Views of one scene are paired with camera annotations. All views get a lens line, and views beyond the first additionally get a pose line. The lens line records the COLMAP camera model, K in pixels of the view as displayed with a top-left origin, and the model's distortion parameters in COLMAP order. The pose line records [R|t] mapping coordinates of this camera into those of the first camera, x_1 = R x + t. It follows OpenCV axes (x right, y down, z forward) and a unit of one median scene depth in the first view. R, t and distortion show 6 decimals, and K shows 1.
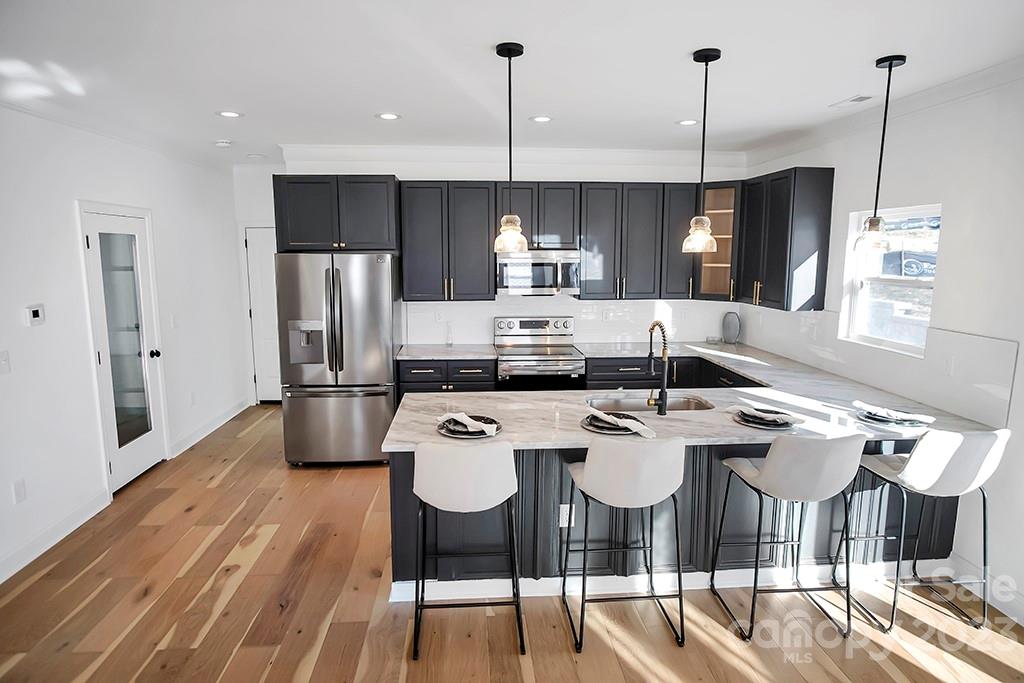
lens RADIAL K [[563.1, 0, 510.4], [0, 563.1, 337.8], [0, 0, 1]] dist [-0.029257, -0.000010]
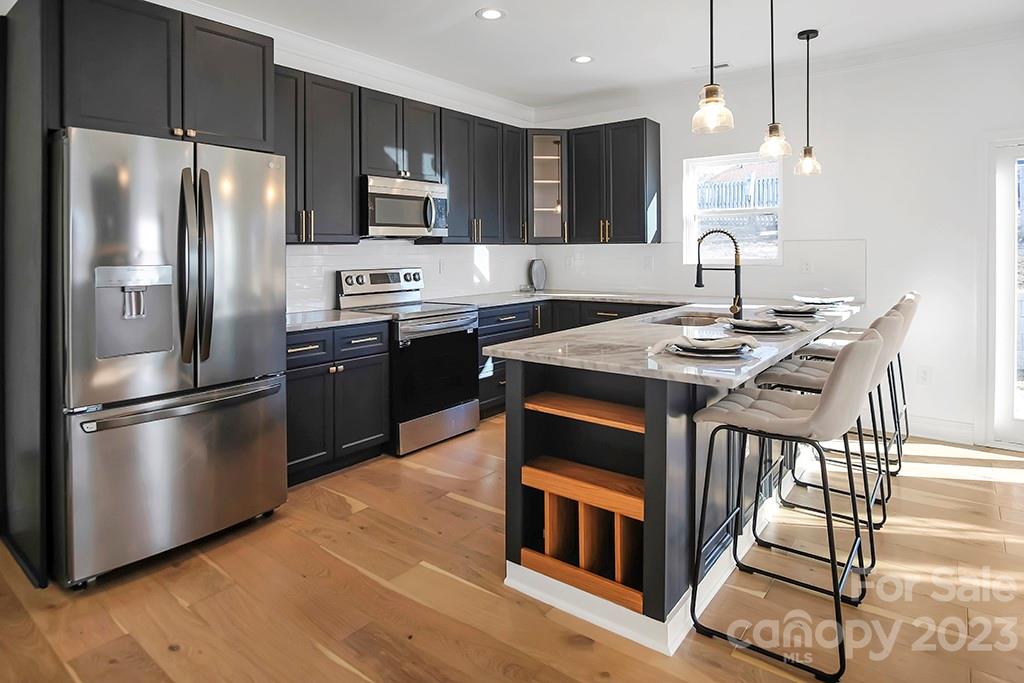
lens RADIAL K [[577.3, 0, 508.9], [0, 577.3, 253.5], [0, 0, 1]] dist [-0.029856, -0.000157]
pose [[0.673284, -0.010397, 0.739311, -0.518961], [0.119050, 0.988379, -0.094518, 0.046114], [-0.729736, 0.151652, 0.666698, 0.419067]]
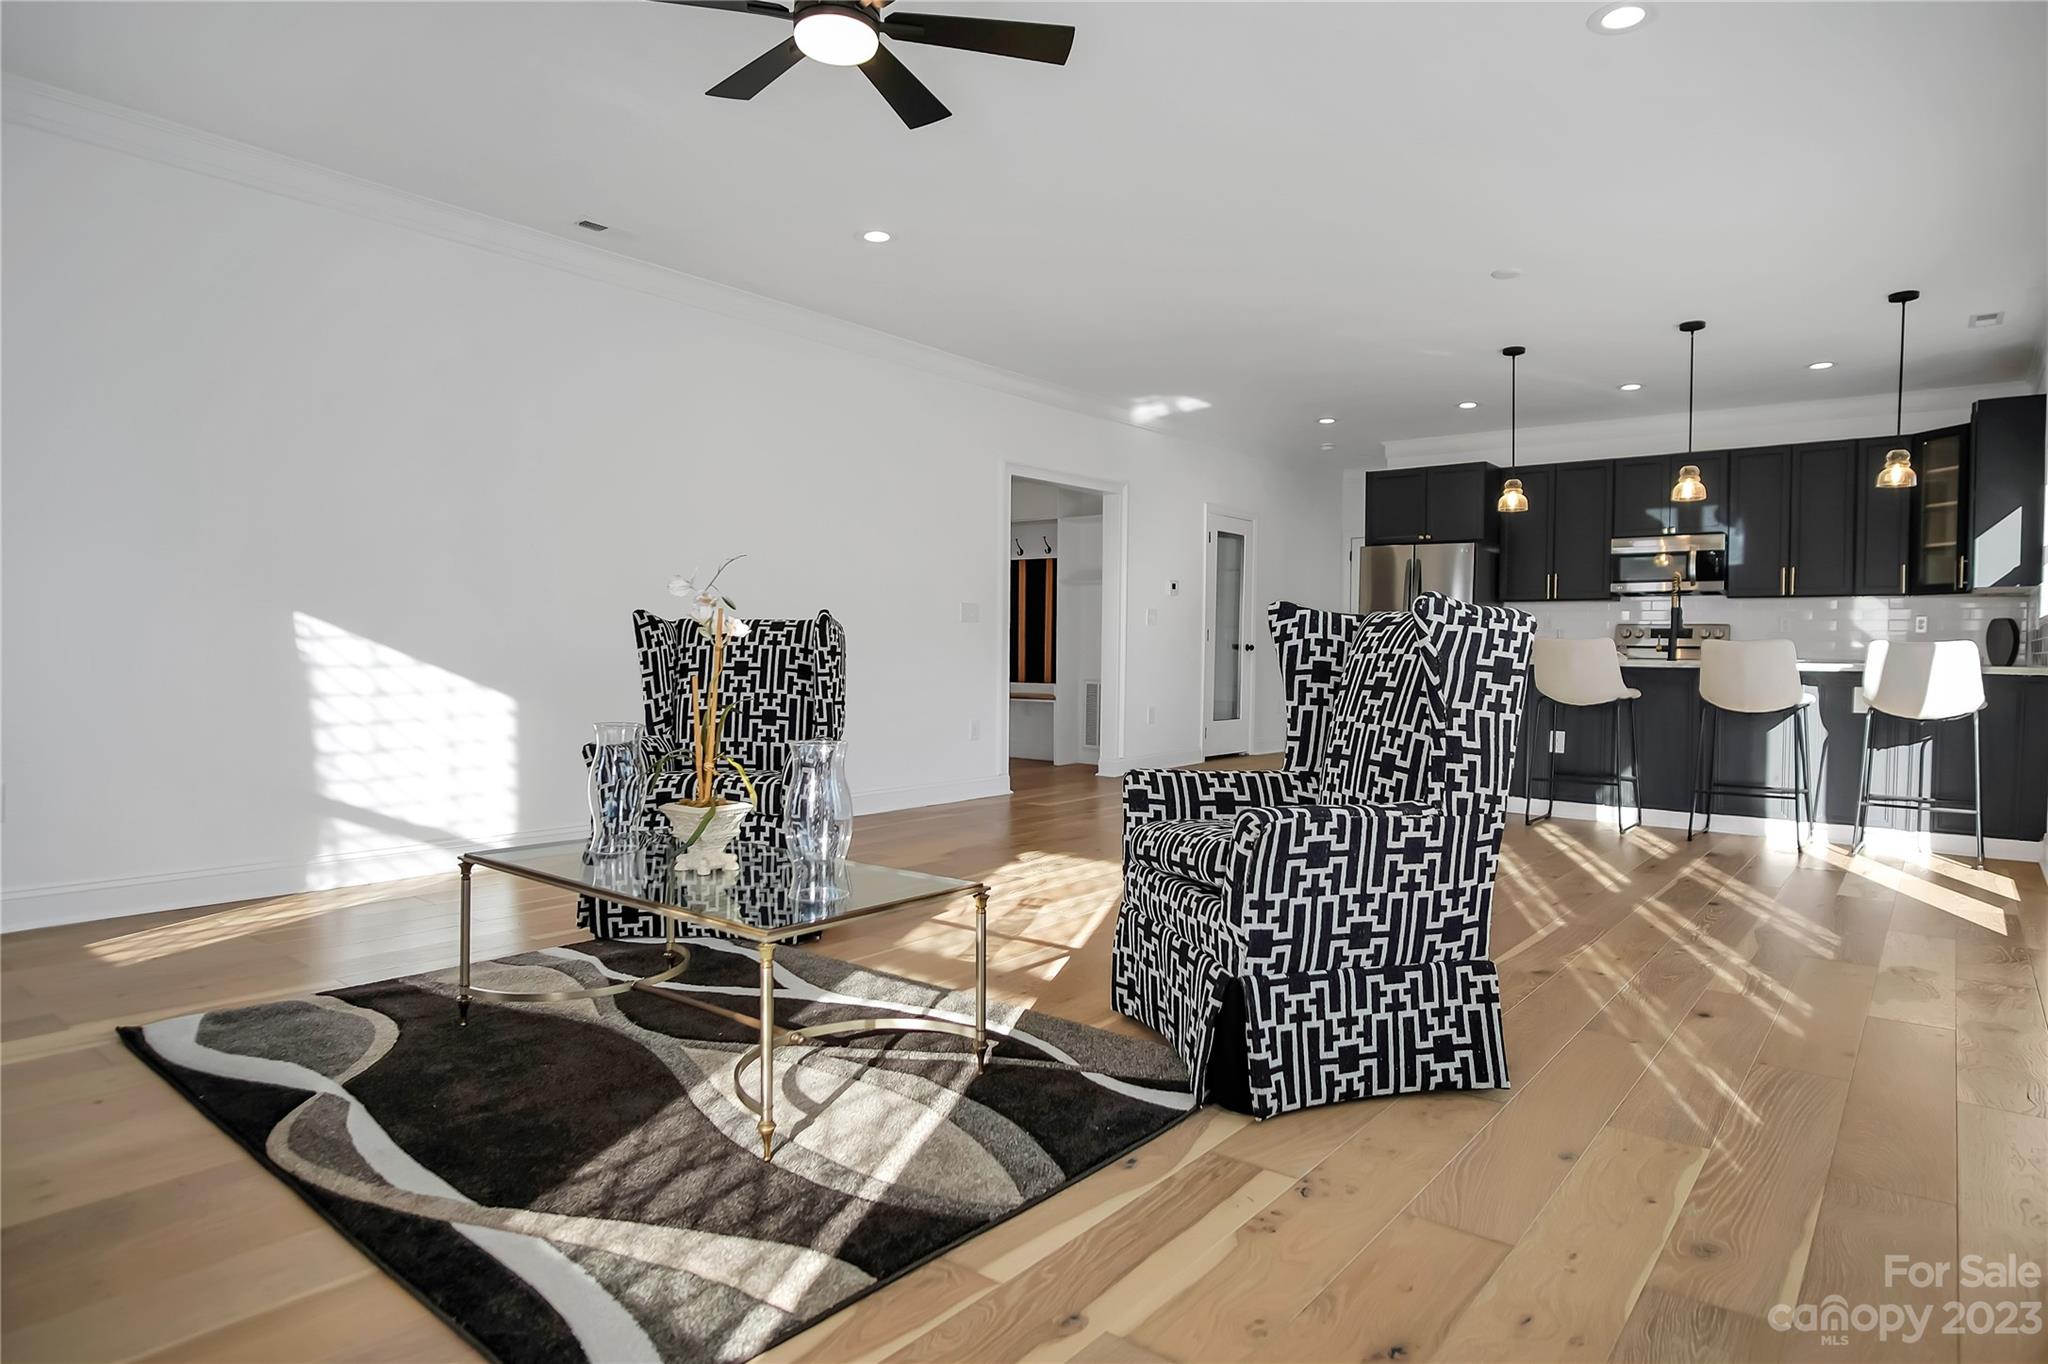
lens RADIAL K [[1166.3, 0, 1032.7], [0, 1166.3, 698.2], [0, 0, 1]] dist [-0.053748, 0.001183]
pose [[0.727803, 0.035780, -0.684852, 0.593035], [-0.112752, 0.991291, -0.068034, 0.329849], [0.676454, 0.126734, 0.725499, -0.891365]]
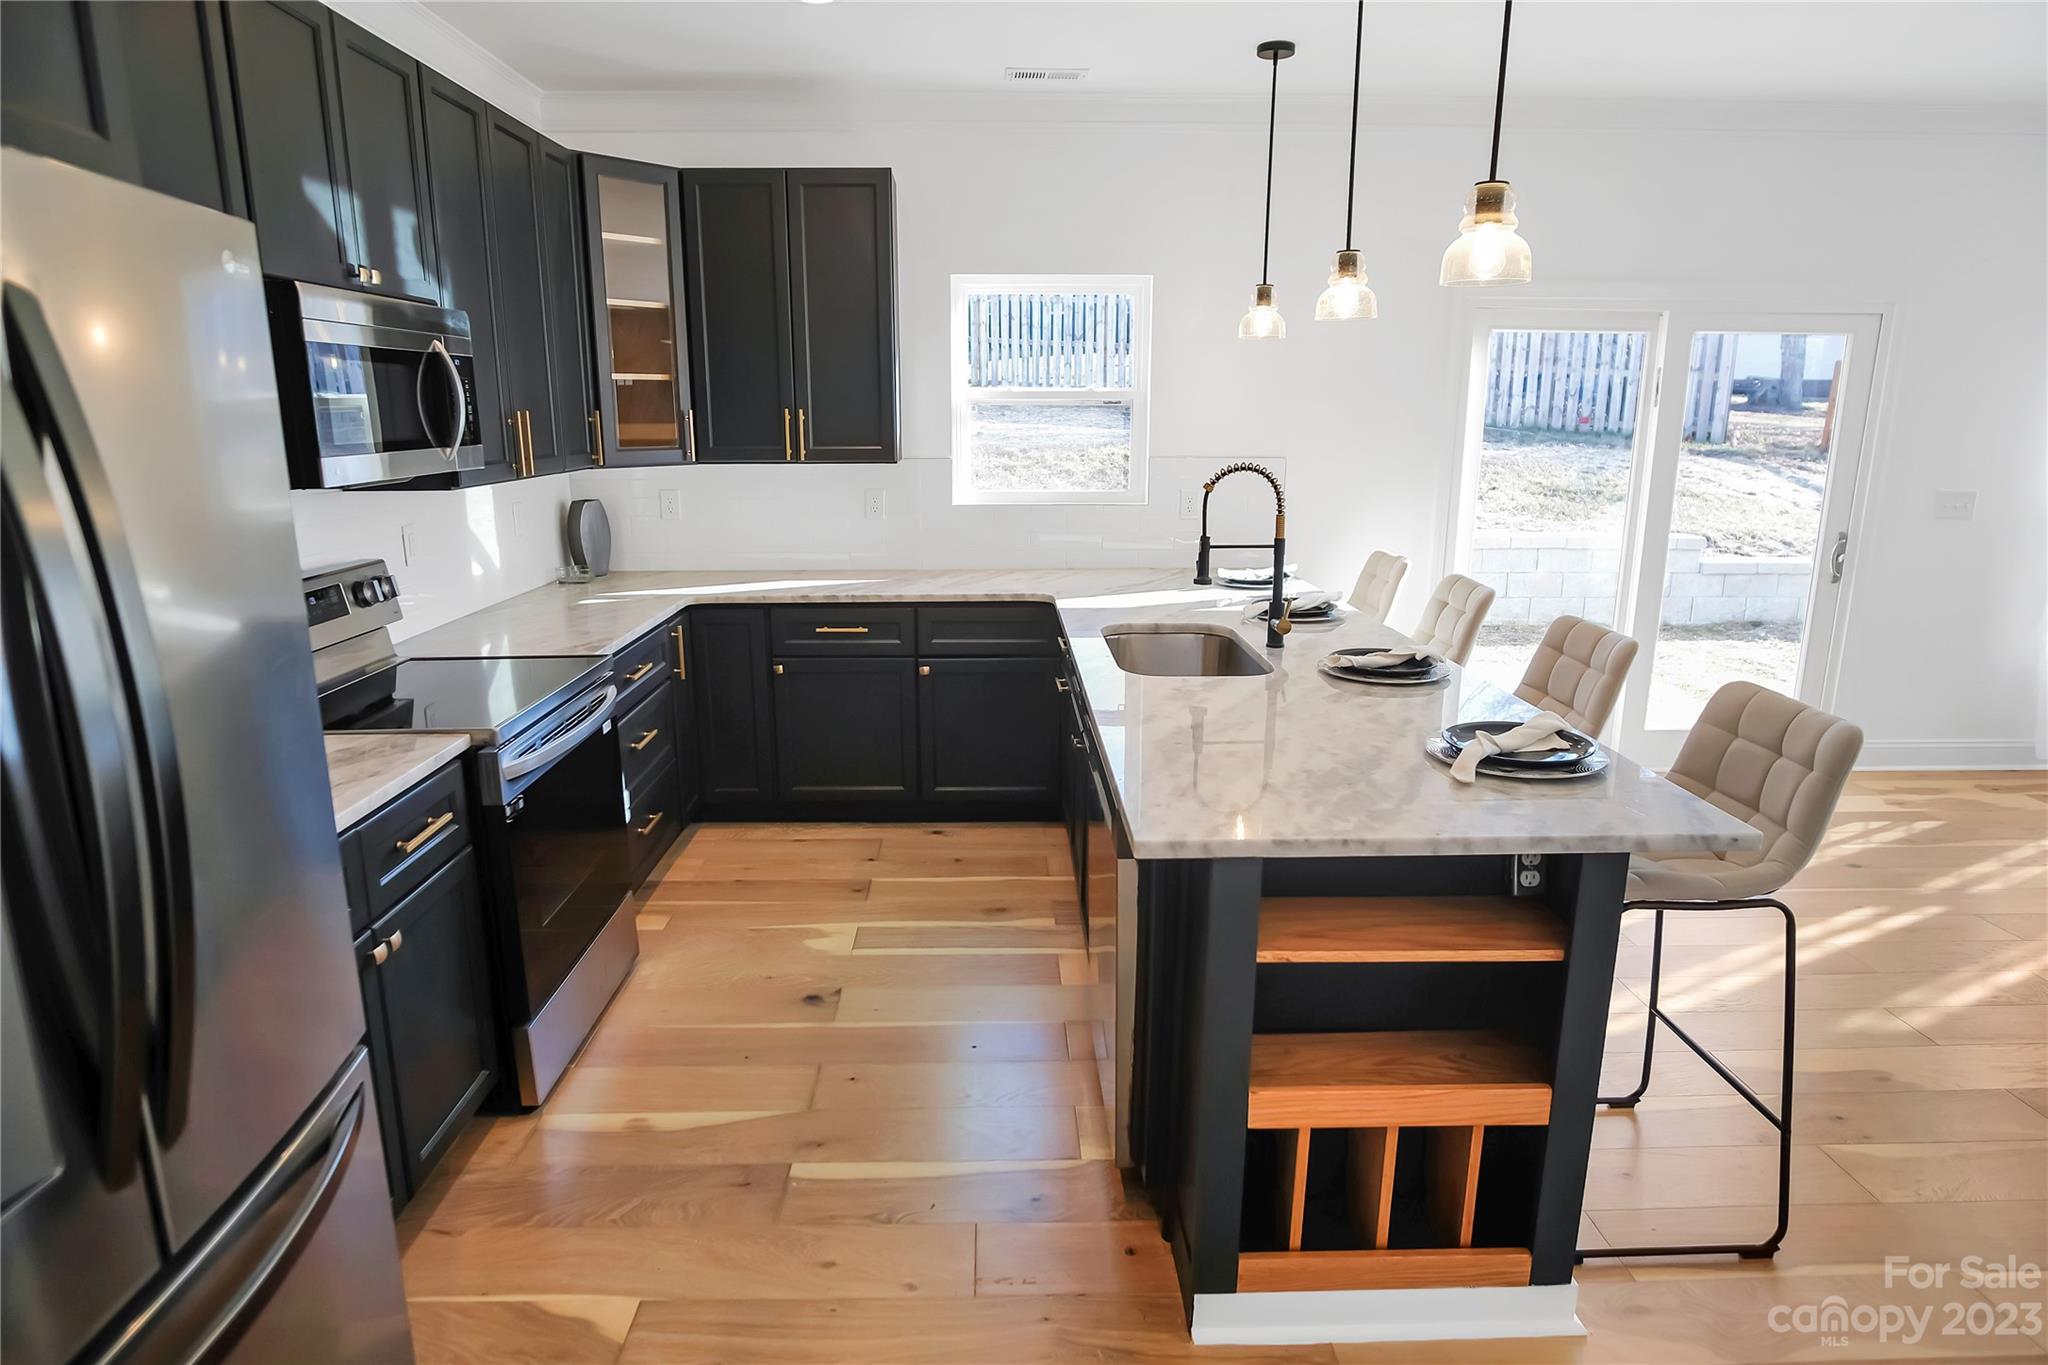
lens RADIAL K [[1150.0, 0, 1006.4], [0, 1150.0, 674.5], [0, 0, 1]] dist [-0.057820, 0.042707]
pose [[0.059653, -0.226429, 0.972199, -0.523234], [0.150528, 0.964837, 0.215478, -0.068497], [-0.986804, 0.133489, 0.091640, 0.797272]]
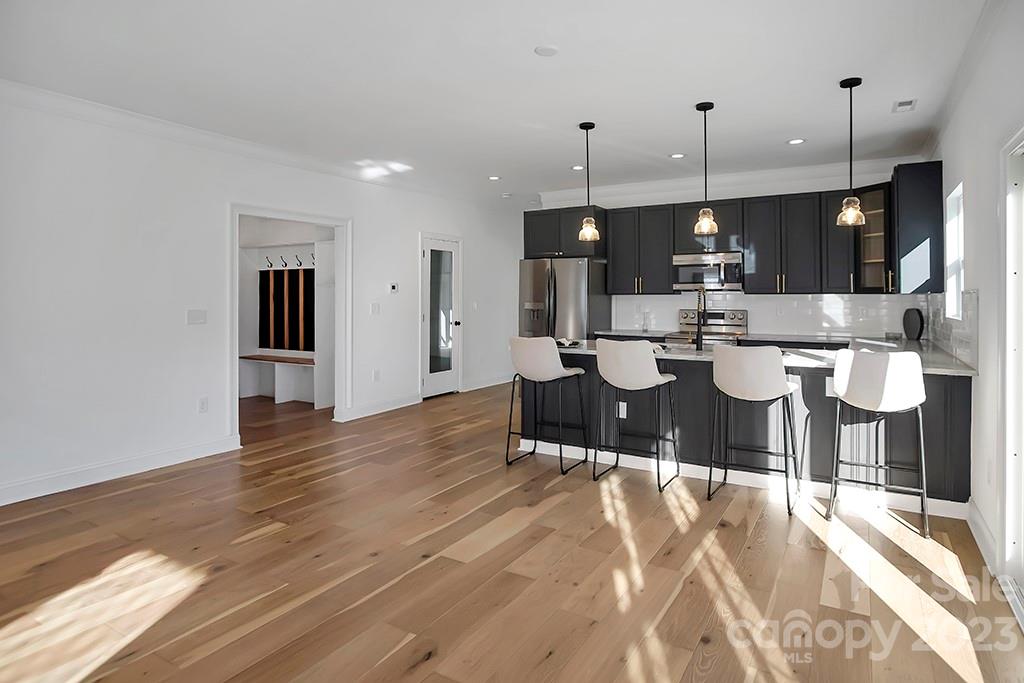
lens RADIAL K [[574.0, 0, 511.6], [0, 574.0, 293.9], [0, 0, 1]] dist [-0.074929, 0.000641]
pose [[0.810277, -0.004683, -0.586028, 0.498212], [-0.086789, 0.987983, -0.127895, 0.149830], [0.579585, 0.154491, 0.800134, -0.284416]]
